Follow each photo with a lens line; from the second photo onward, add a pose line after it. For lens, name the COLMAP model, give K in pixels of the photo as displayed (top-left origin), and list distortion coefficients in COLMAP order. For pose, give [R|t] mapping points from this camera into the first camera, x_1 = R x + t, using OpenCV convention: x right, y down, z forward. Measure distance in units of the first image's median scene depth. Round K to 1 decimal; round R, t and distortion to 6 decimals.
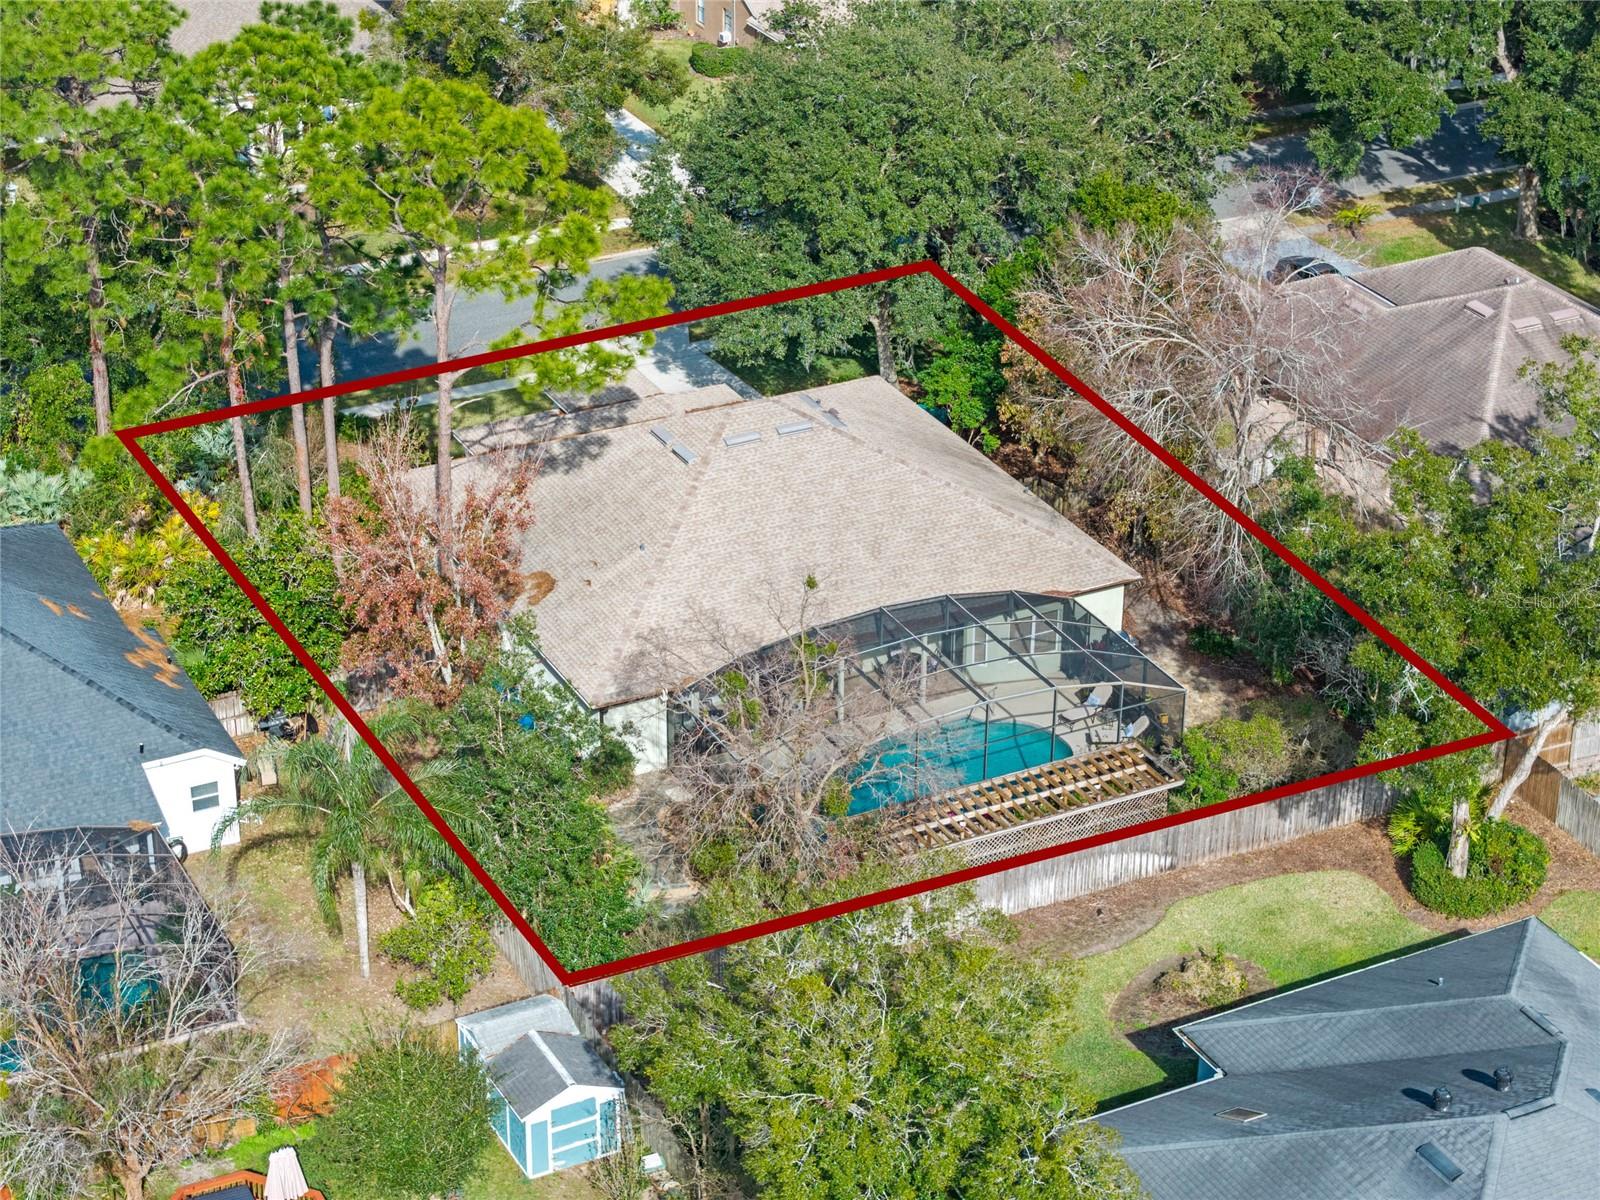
lens RADIAL K [[3118.4, 0, 800.0], [0, 3118.4, 600.0], [0, 0, 1]] dist [-0.106658, 0.221339]
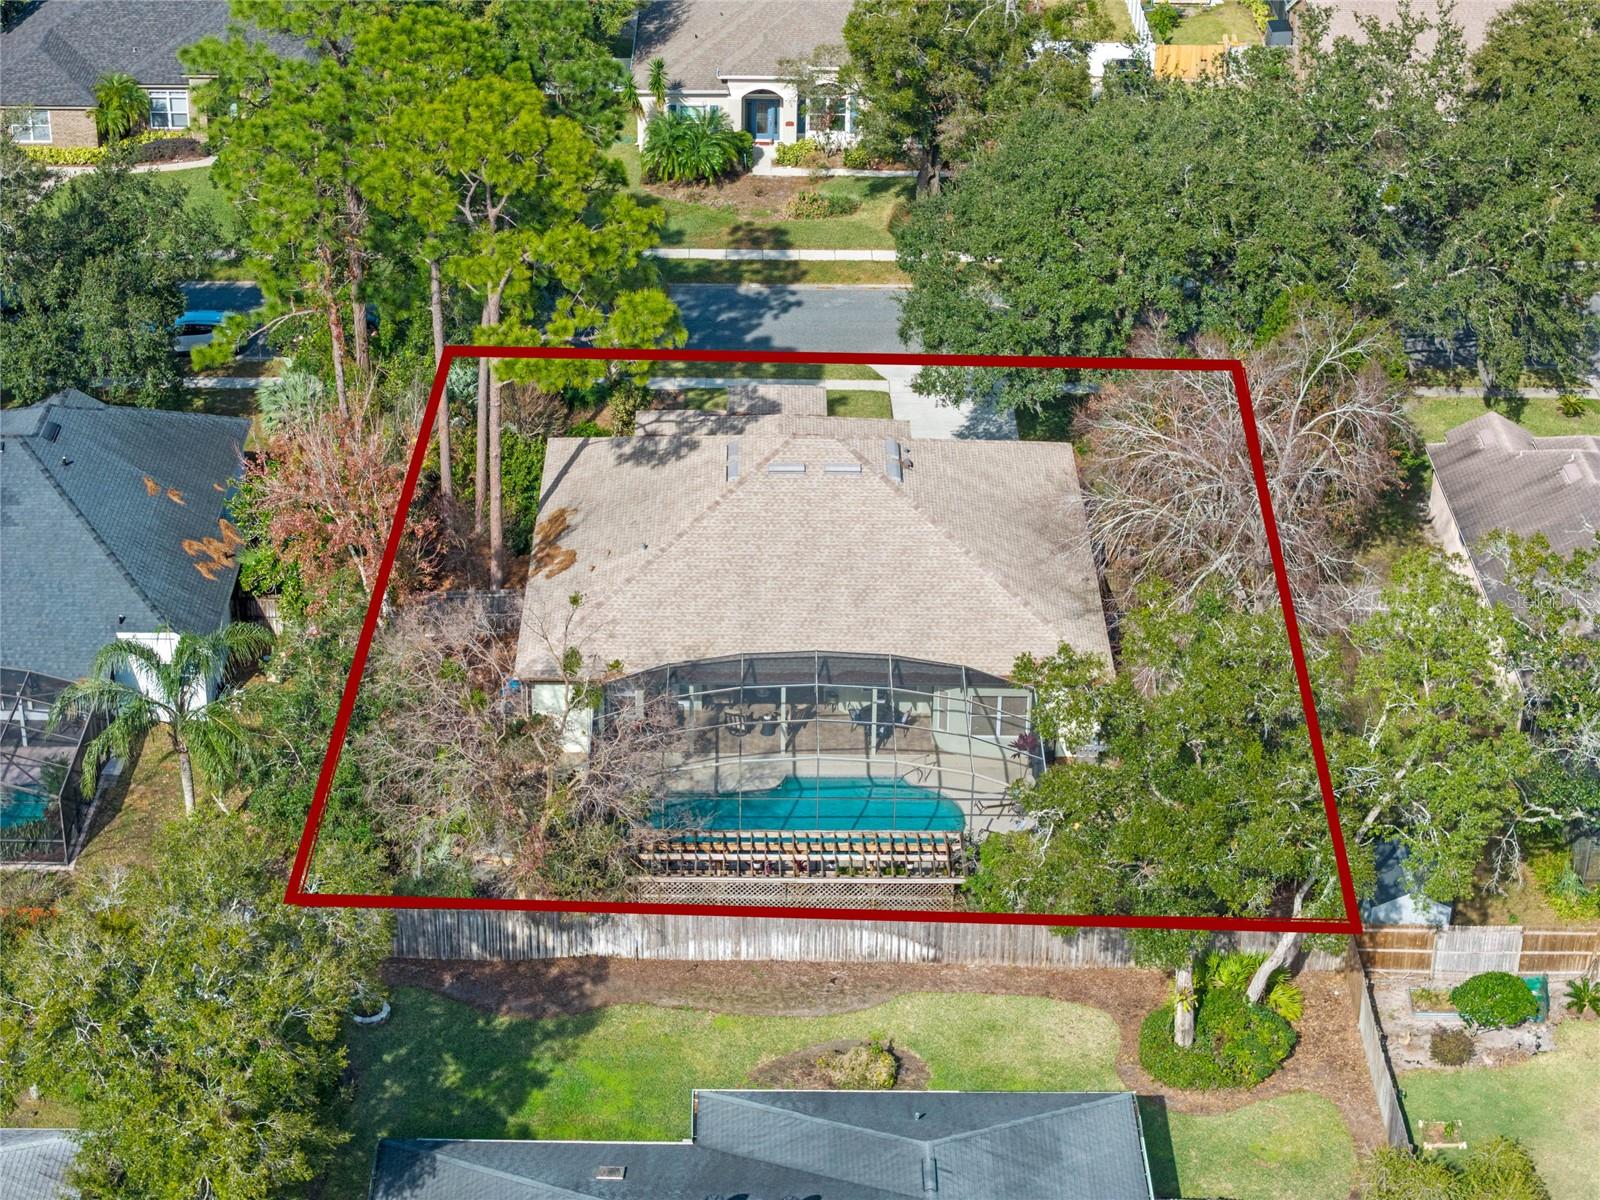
lens RADIAL K [[3118.4, 0, 800.0], [0, 3118.4, 600.0], [0, 0, 1]] dist [-0.106658, 0.221339]
pose [[0.899053, 0.218371, -0.379497, 0.434502], [-0.215820, 0.975160, 0.049838, -0.068449], [0.380954, 0.037096, 0.923850, 0.044493]]
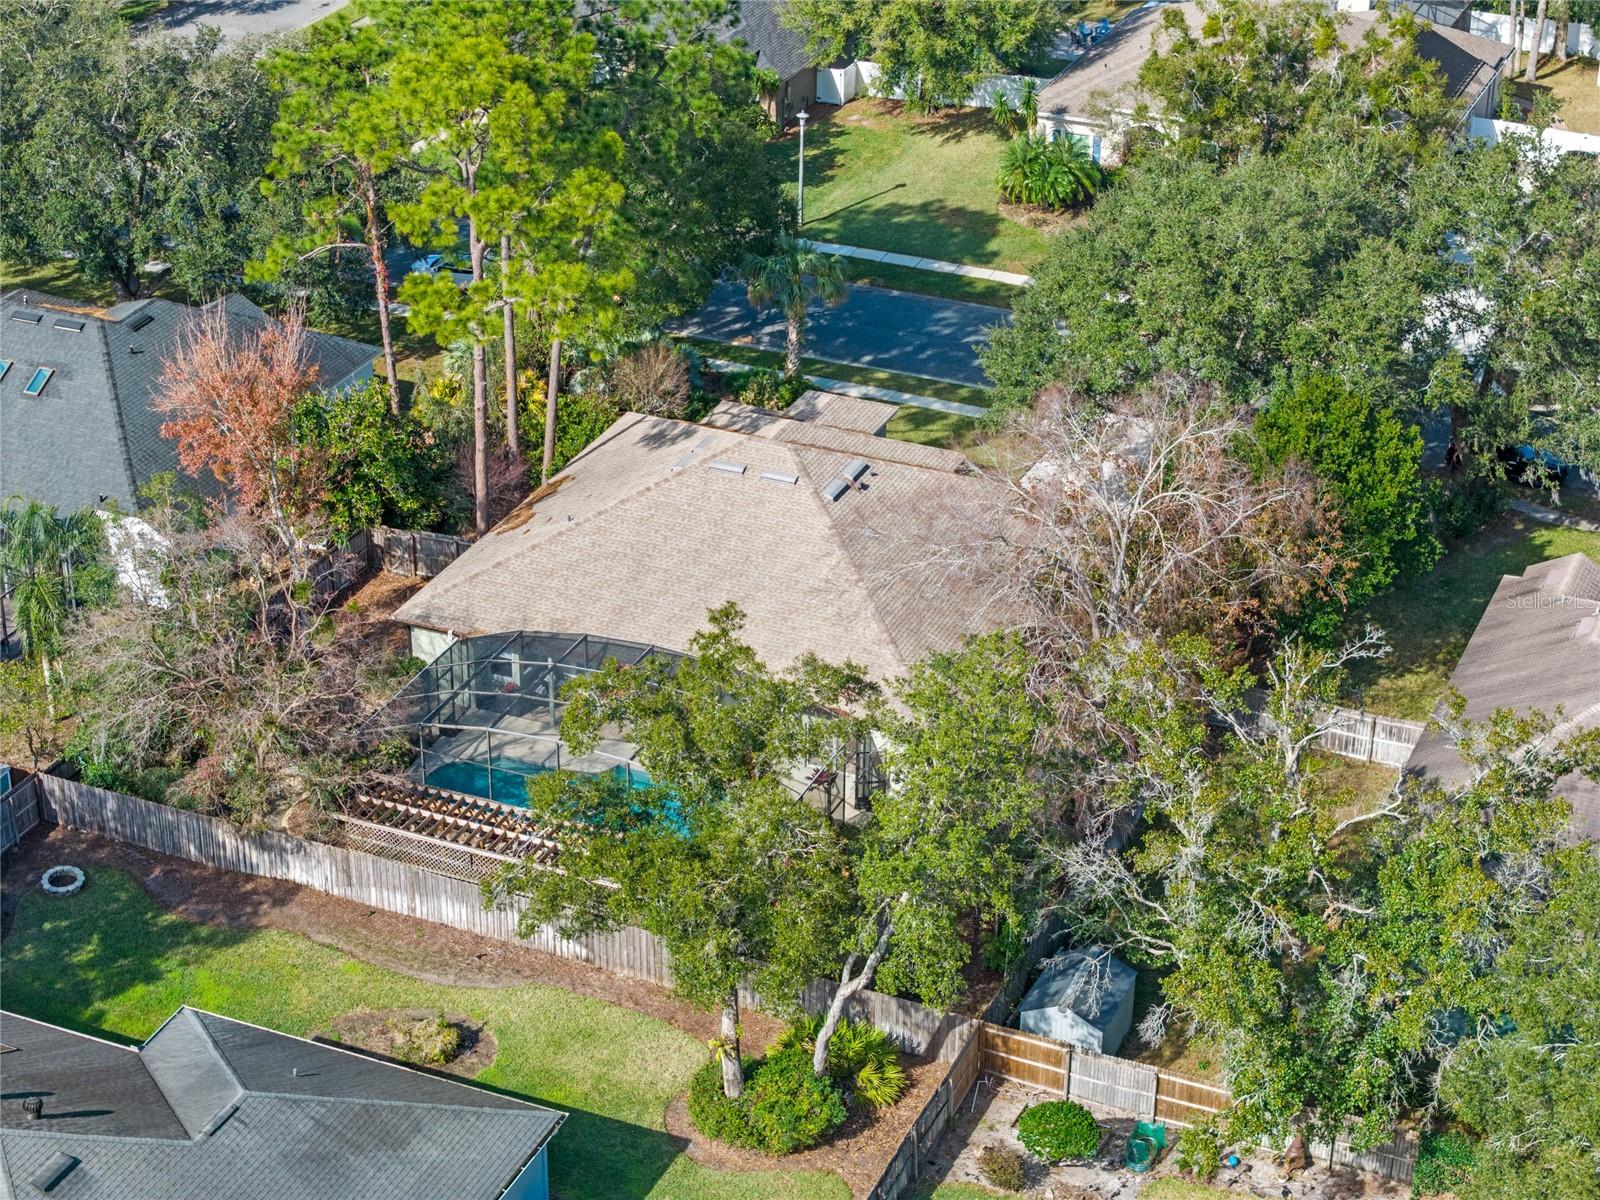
lens RADIAL K [[3156.7, 0, 800.0], [0, 3156.7, 600.0], [0, 0, 1]] dist [-0.252166, 2.281905]
pose [[0.647995, 0.360307, -0.671030, 0.791823], [-0.364167, 0.920364, 0.142520, -0.187366], [0.668943, 0.152015, 0.727603, 0.292044]]
